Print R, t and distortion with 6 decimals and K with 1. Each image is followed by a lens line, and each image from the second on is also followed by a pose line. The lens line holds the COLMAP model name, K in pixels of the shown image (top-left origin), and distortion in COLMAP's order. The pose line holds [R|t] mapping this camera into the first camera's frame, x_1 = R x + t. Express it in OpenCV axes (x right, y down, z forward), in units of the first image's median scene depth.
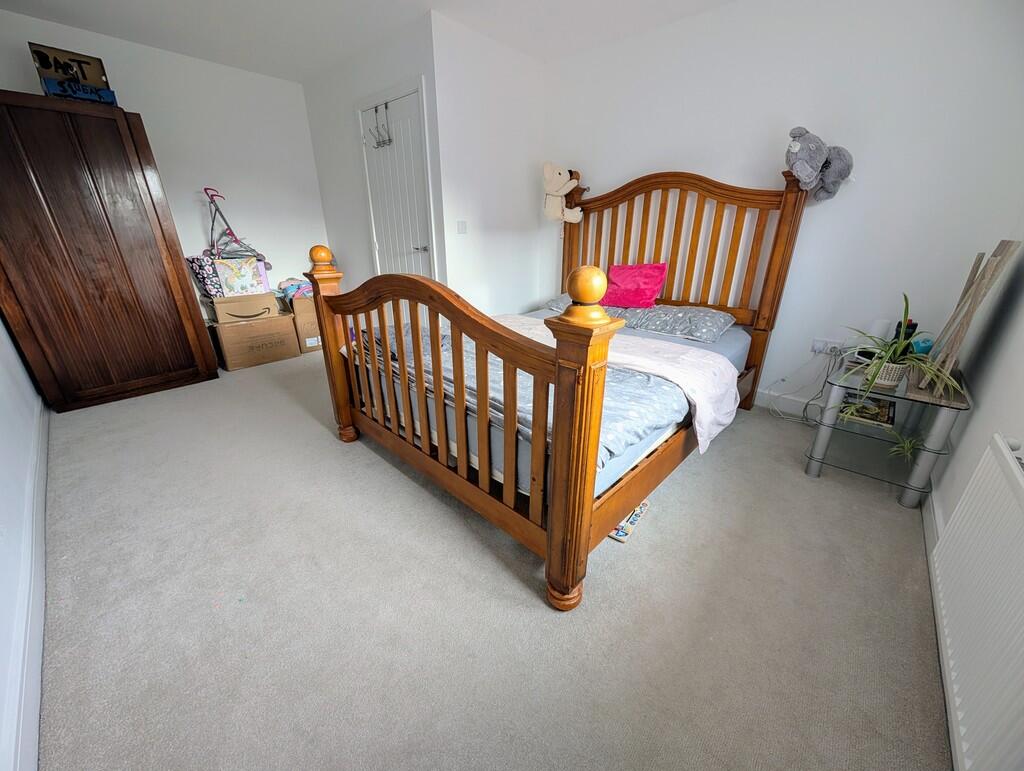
lens RADIAL K [[390.3, 0, 513.9], [0, 390.3, 380.9], [0, 0, 1]] dist [-0.000434, -0.000024]
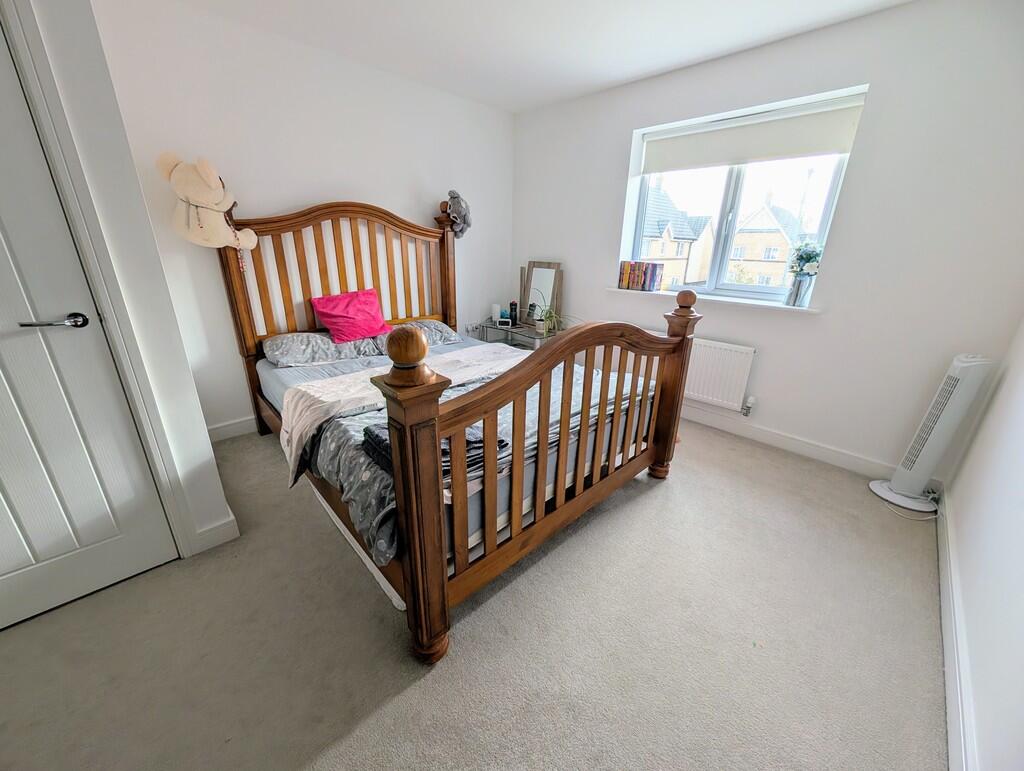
lens RADIAL K [[390.3, 0, 513.9], [0, 390.3, 380.9], [0, 0, 1]] dist [-0.000434, -0.000024]
pose [[0.046931, -0.333490, 0.941585, -0.849824], [0.345212, 0.889958, 0.297999, -0.337570], [-0.937351, 0.311061, 0.156891, 0.721180]]
